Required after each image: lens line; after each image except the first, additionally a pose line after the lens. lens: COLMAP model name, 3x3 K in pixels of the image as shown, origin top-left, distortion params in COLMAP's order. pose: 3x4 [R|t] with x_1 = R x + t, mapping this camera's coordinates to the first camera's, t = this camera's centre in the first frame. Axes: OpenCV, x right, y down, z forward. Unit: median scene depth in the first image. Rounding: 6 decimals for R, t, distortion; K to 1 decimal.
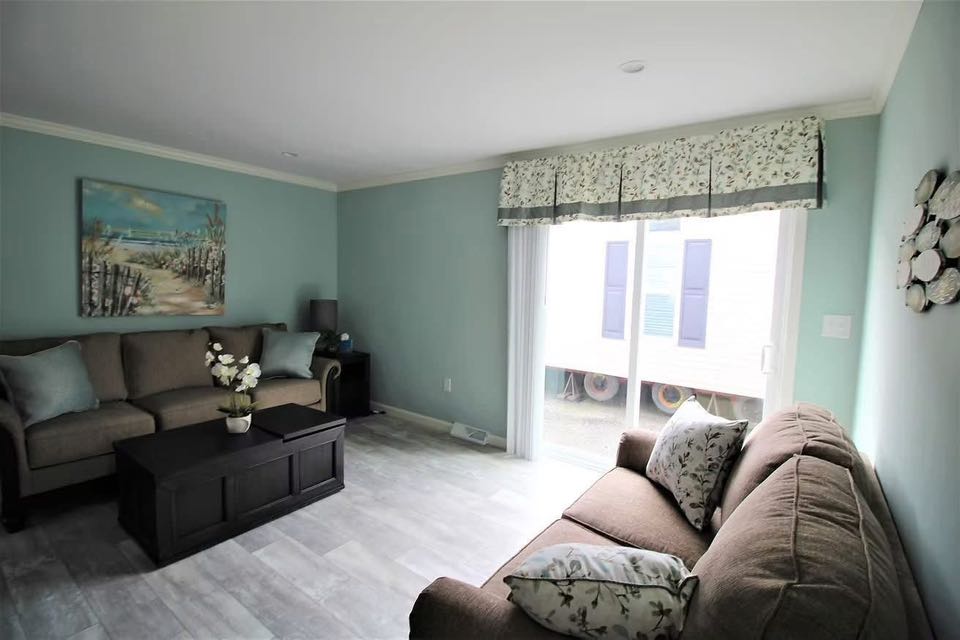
lens RADIAL K [[450.9, 0, 480.6], [0, 450.9, 309.7], [0, 0, 1]] dist [-0.003112, 0.000163]
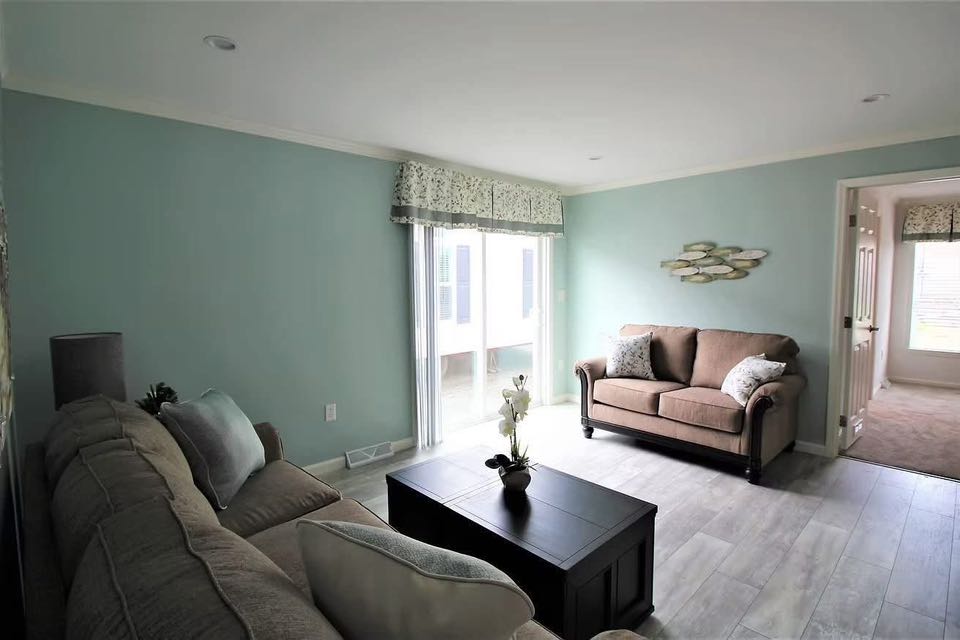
lens RADIAL K [[470.3, 0, 480.2], [0, 470.3, 322.8], [0, 0, 1]] dist [-0.001399, -0.000223]
pose [[0.169685, -0.111161, 0.979209, -1.109300], [0.089118, 0.991278, 0.097088, -0.065850], [-0.981461, 0.070791, 0.178112, 0.782609]]
